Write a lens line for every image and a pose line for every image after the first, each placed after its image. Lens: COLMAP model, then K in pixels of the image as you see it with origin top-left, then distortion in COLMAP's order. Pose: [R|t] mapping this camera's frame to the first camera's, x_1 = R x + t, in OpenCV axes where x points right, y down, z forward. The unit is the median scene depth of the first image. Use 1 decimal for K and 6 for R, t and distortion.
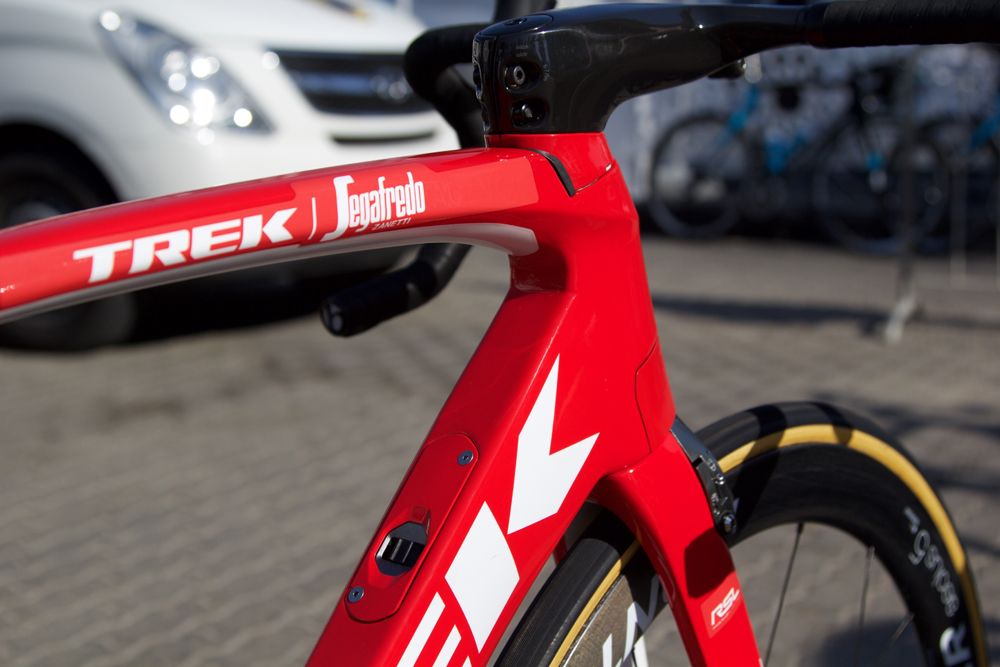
lens RADIAL K [[1664.7, 0, 500.4], [0, 1664.7, 333.7], [0, 0, 1]] dist [-0.124611, 0.000000]
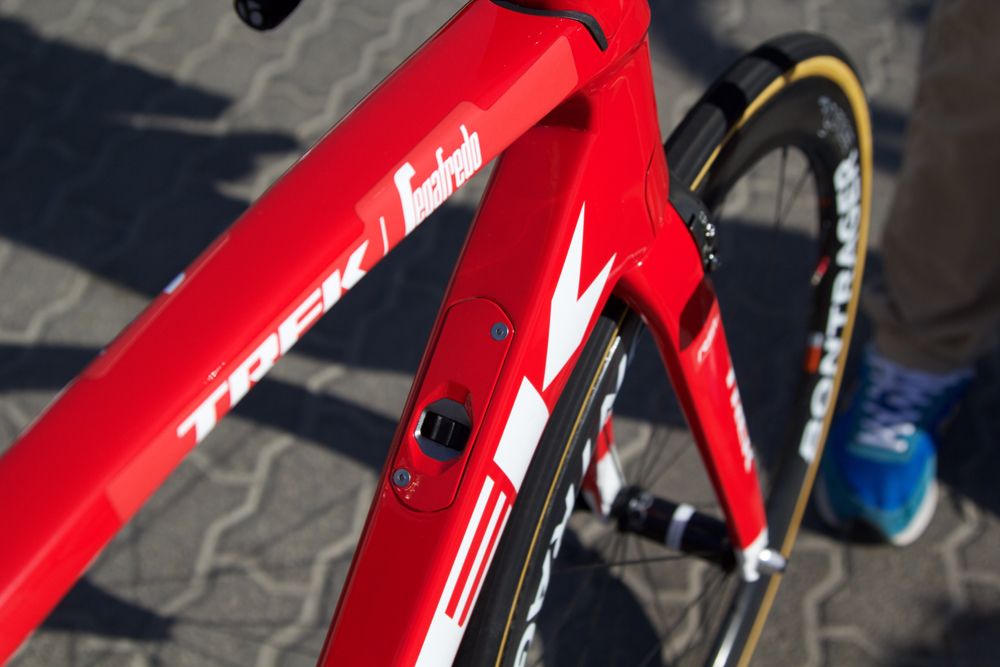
lens RADIAL K [[1664.7, 0, 500.2], [0, 1664.7, 333.6], [0, 0, 1]] dist [-0.124611, 0.000000]
pose [[0.977990, -0.124091, 0.167739, -0.183741], [0.012745, 0.837952, 0.545595, -0.452514], [-0.208261, -0.531449, 0.821090, 0.212995]]
